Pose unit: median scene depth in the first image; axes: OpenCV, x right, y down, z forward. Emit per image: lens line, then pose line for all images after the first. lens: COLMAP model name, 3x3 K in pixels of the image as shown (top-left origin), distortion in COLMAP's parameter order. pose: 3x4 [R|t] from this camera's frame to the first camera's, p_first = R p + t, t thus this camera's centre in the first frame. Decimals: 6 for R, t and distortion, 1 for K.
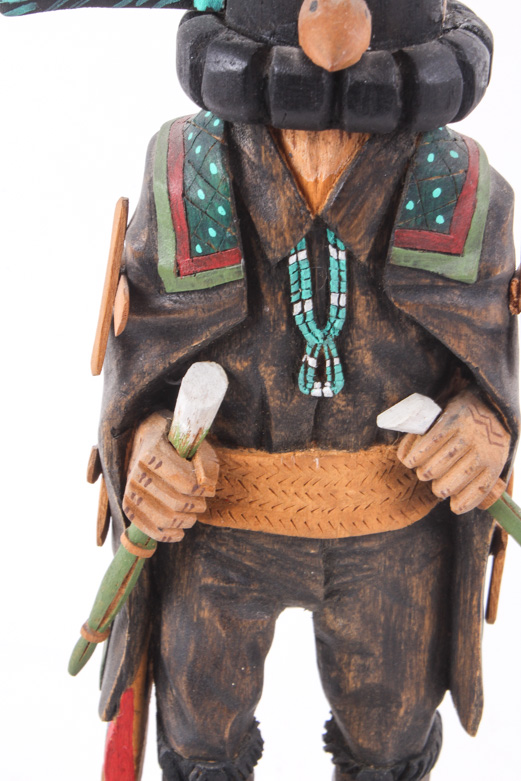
lens RADIAL K [[1789.0, 0, 254.0], [0, 1789.0, 387.3], [0, 0, 1]] dist [0.057285, 0.000000]
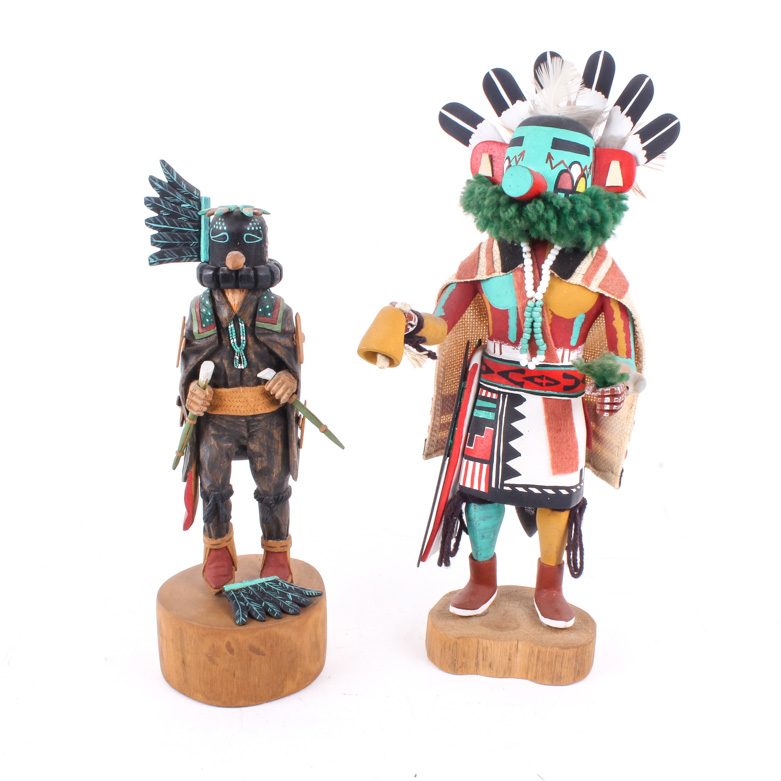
lens RADIAL K [[1078.2, 0, 384.4], [0, 1078.2, 396.7], [0, 0, 1]] dist [-0.130267, 0.000000]
pose [[0.996875, -0.038143, 0.069178, 0.167950], [0.051328, 0.978412, -0.200188, 0.489691], [-0.060049, 0.203113, 0.977312, -1.059659]]
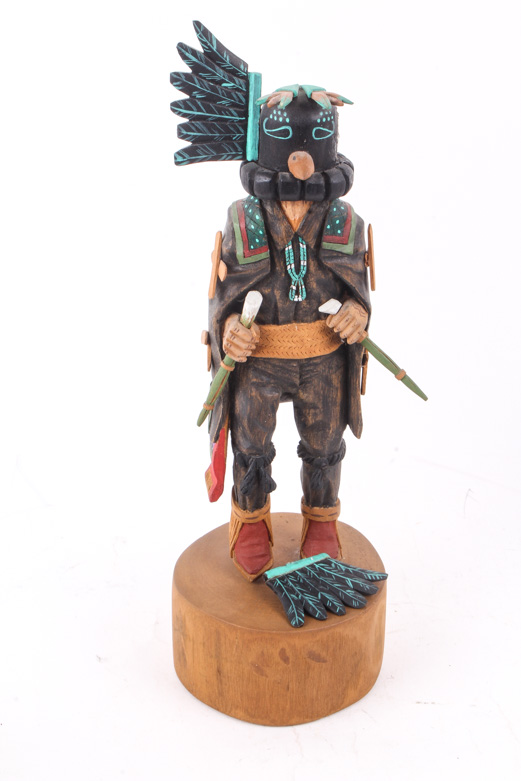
lens RADIAL K [[1427.8, 0, 253.6], [0, 1427.8, 393.4], [0, 0, 1]] dist [0.003587, 0.000000]
pose [[0.993970, -0.060573, 0.091406, -0.227363], [0.063044, 0.997713, -0.024395, 0.187363], [-0.089719, 0.030011, 0.995515, -1.095886]]
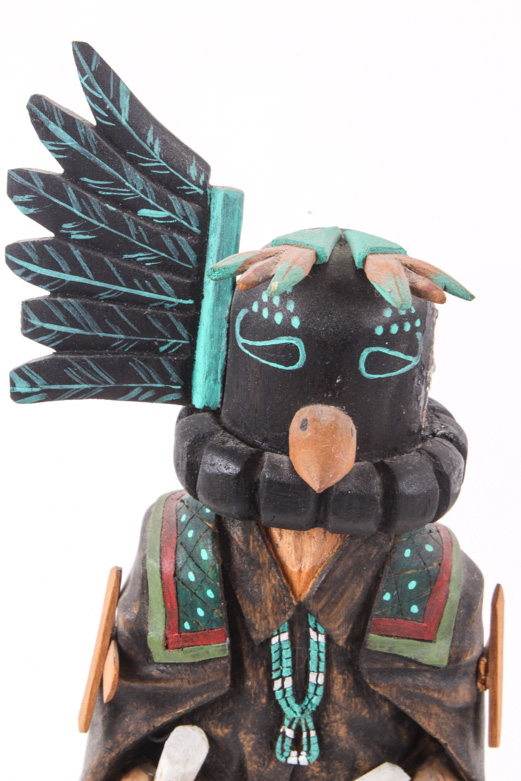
lens RADIAL K [[1789.0, 0, 262.7], [0, 1789.0, 388.8], [0, 0, 1]] dist [0.057285, 0.000000]
pose [[0.998999, 0.039813, 0.020385, -0.012479], [-0.037631, 0.994467, -0.098082, -0.108039], [-0.024177, 0.097217, 0.994970, -0.067288]]
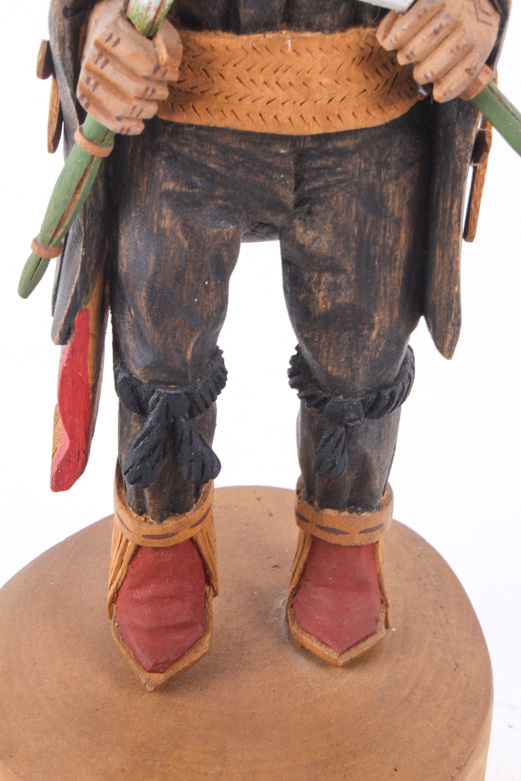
lens RADIAL K [[1789.0, 0, 257.0], [0, 1789.0, 383.8], [0, 0, 1]] dist [0.057285, 0.000000]
pose [[0.999280, -0.002044, 0.037891, -0.016521], [-0.001950, 0.994463, 0.105072, 0.119285], [-0.037896, -0.105070, 0.993743, 0.070656]]
